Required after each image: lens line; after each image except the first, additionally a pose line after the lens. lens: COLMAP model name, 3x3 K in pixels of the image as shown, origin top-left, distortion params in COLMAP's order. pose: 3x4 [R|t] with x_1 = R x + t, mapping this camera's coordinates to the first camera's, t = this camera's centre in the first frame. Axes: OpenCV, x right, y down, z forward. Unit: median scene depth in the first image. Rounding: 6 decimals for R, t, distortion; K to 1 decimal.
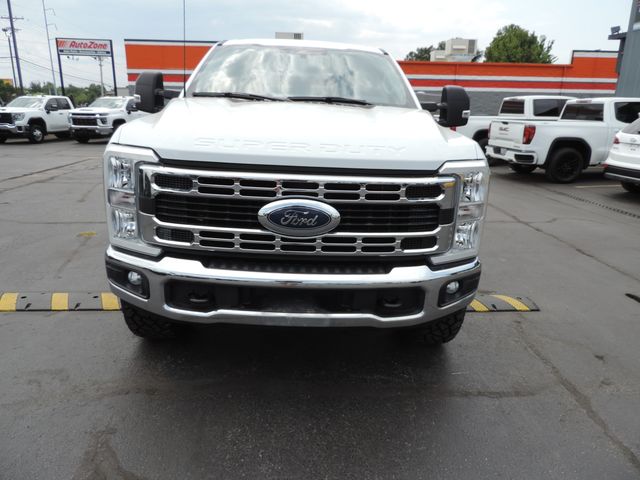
lens RADIAL K [[457.4, 0, 321.8], [0, 457.4, 242.1], [0, 0, 1]] dist [-0.006127, 0.000714]
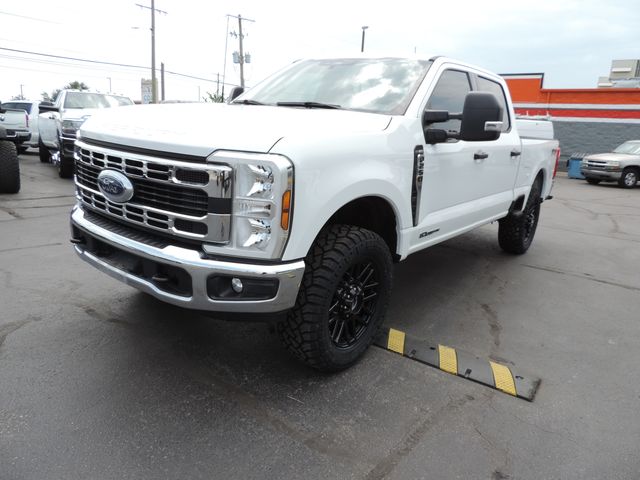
lens RADIAL K [[457.4, 0, 320.9], [0, 457.4, 237.9], [0, 0, 1]] dist [-0.006127, 0.000714]
pose [[0.758817, 0.172553, -0.628031, 1.074633], [-0.222574, 0.974915, -0.001064, -0.037359], [0.612093, 0.140591, 0.778188, 0.381531]]
